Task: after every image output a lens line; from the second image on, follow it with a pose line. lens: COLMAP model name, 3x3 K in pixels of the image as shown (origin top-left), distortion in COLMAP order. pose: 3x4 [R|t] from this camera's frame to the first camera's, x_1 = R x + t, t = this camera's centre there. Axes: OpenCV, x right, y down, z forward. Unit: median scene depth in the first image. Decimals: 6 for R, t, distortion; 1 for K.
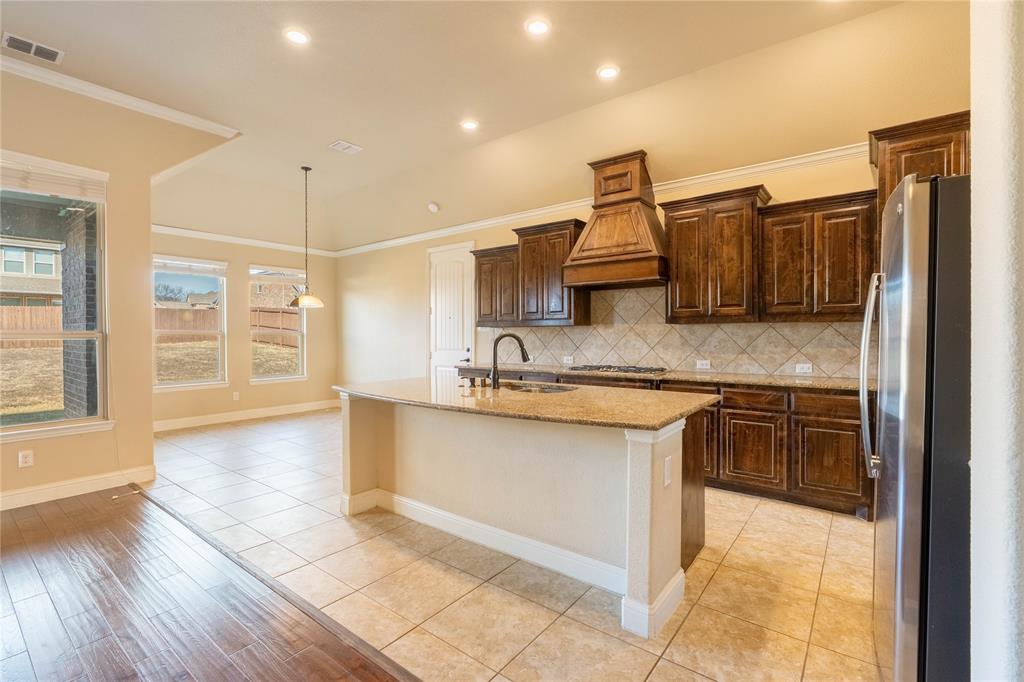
lens RADIAL K [[463.9, 0, 512.7], [0, 463.9, 337.9], [0, 0, 1]] dist [-0.007115, 0.000427]
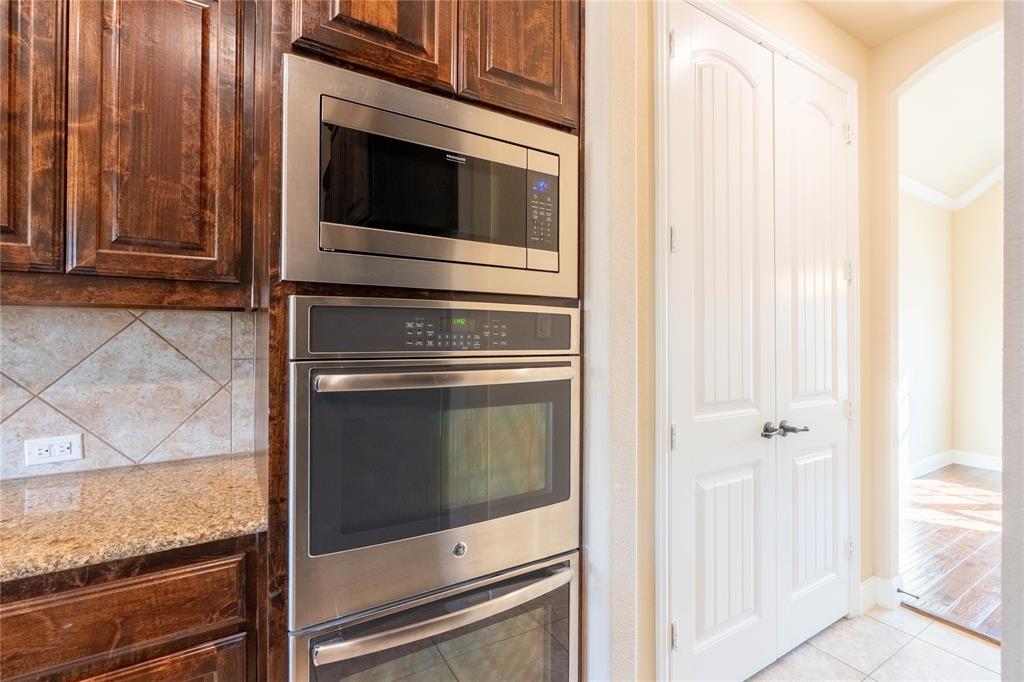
lens RADIAL K [[463.9, 0, 512.7], [0, 463.9, 337.9], [0, 0, 1]] dist [-0.007115, 0.000427]
pose [[0.356179, 0.008286, 0.934381, 0.432254], [0.005231, 0.999927, -0.010862, -0.006936], [-0.934403, 0.008757, 0.356110, 0.570623]]
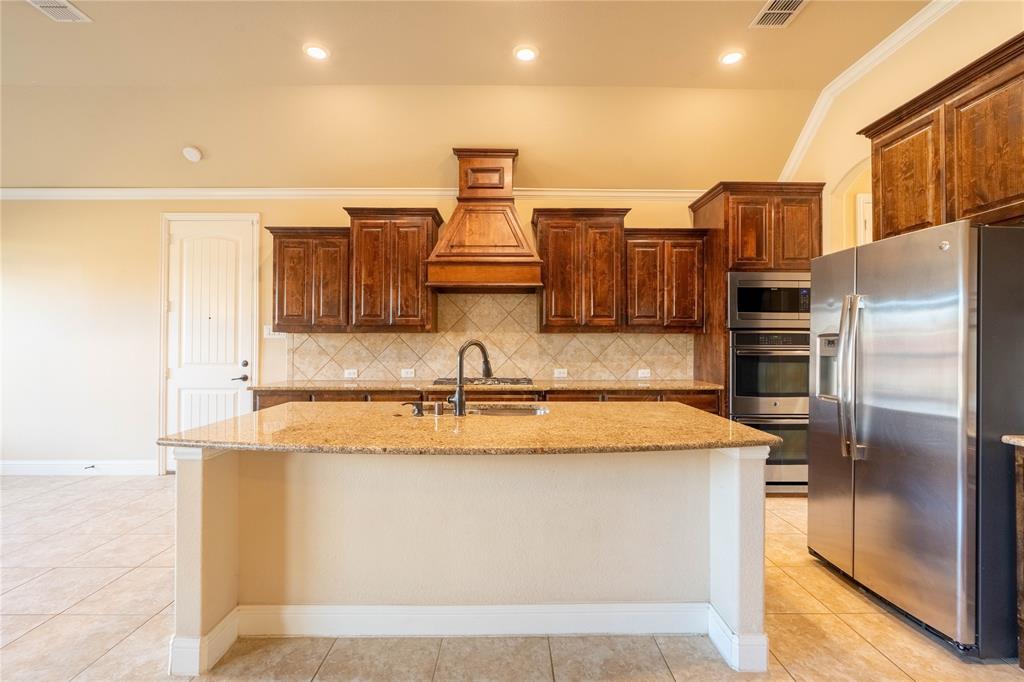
lens RADIAL K [[463.9, 0, 512.7], [0, 463.9, 337.9], [0, 0, 1]] dist [-0.007115, 0.000427]
pose [[0.782502, 0.012783, 0.622517, -0.341324], [0.000208, 0.999784, -0.020792, 0.001470], [-0.622648, 0.016399, 0.782330, 0.289168]]
